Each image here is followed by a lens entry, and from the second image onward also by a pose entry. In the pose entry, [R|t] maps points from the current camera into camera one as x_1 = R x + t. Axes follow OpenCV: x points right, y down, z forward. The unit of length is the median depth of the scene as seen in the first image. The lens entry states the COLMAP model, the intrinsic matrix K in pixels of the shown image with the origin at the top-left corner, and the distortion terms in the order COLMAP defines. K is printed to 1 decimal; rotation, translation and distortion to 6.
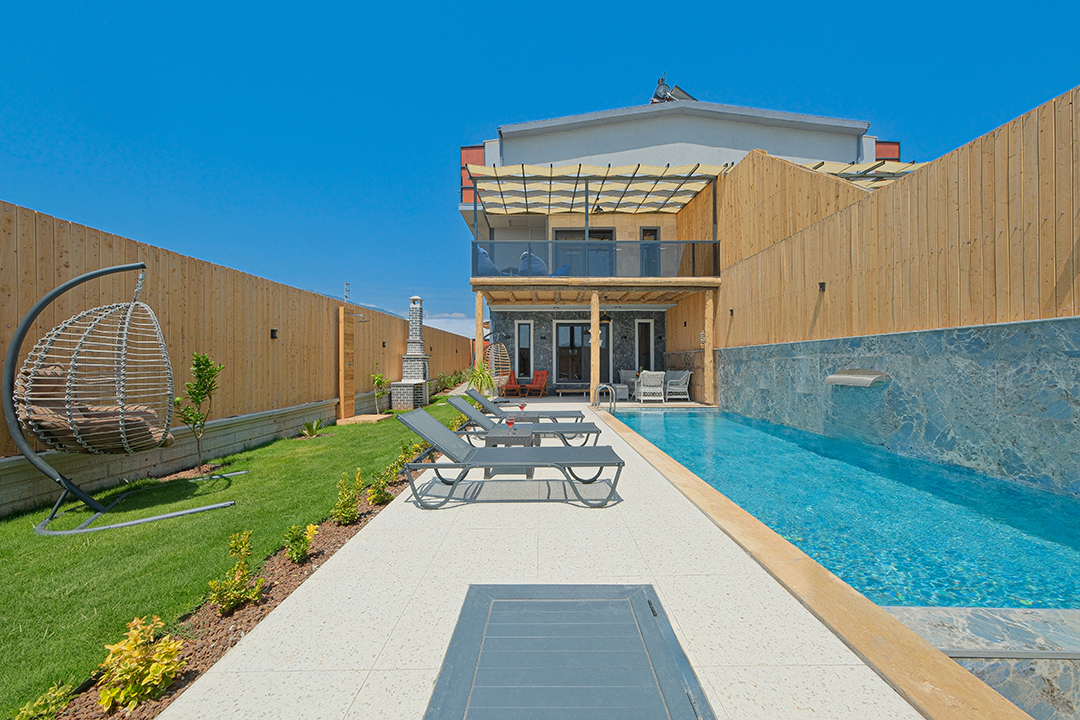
lens RADIAL K [[380.9, 0, 540.5], [0, 380.9, 362.1], [0, 0, 1]] dist [0.004180, 0.000616]
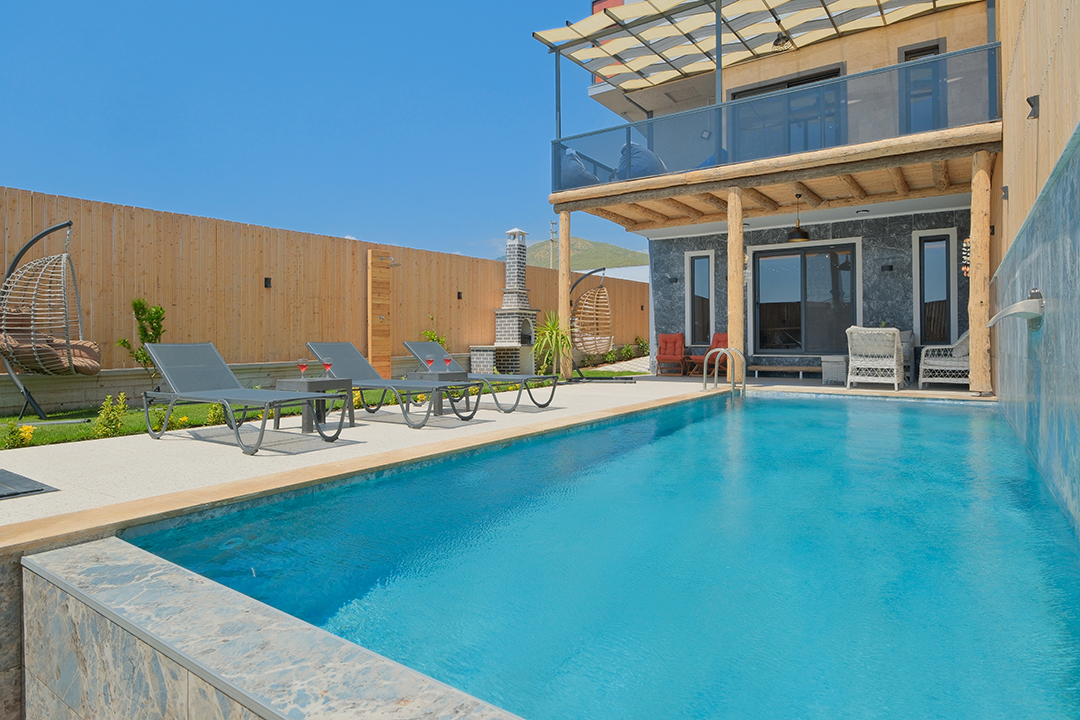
lens RADIAL K [[609.6, 0, 548.0], [0, 609.6, 336.3], [0, 0, 1]] dist [0.000802, 0.001366]
pose [[0.830370, -0.004176, -0.557197, 0.572045], [0.004855, 0.999988, -0.000260, 0.050079], [0.557192, -0.002489, 0.830380, 0.103724]]
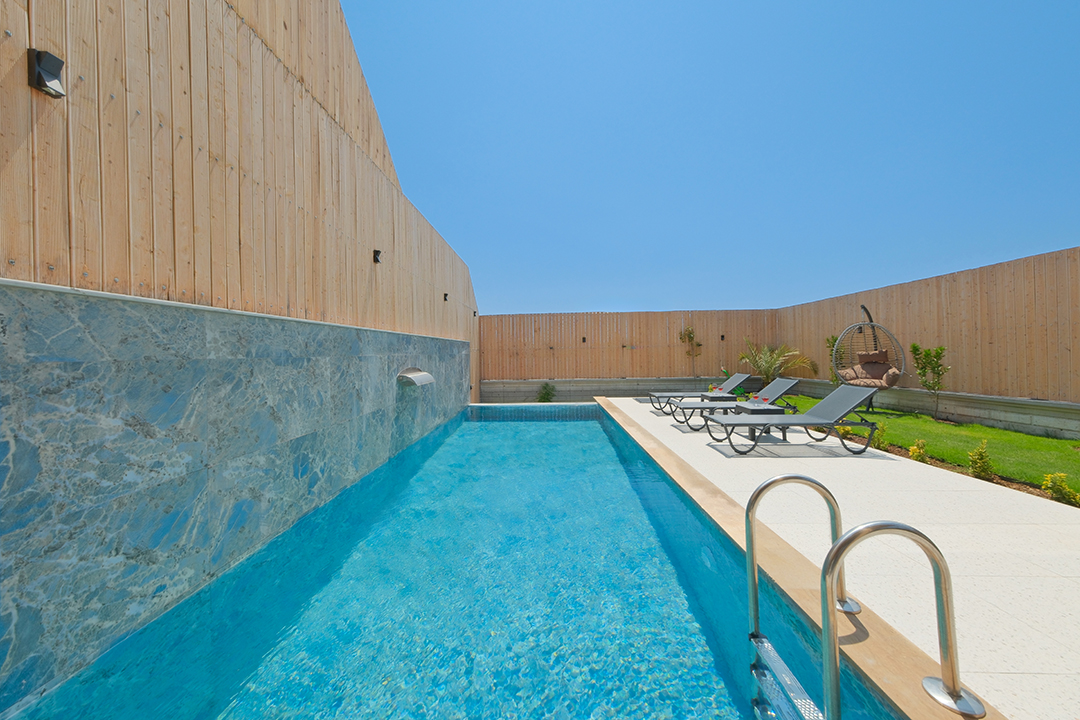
lens RADIAL K [[380.9, 0, 535.2], [0, 380.9, 353.6], [0, 0, 1]] dist [0.004180, 0.000616]
pose [[-0.999416, 0.022633, 0.025595, 0.356833], [0.022567, 0.999741, -0.002855, -0.005775], [-0.025653, -0.002276, -0.999668, 1.435215]]
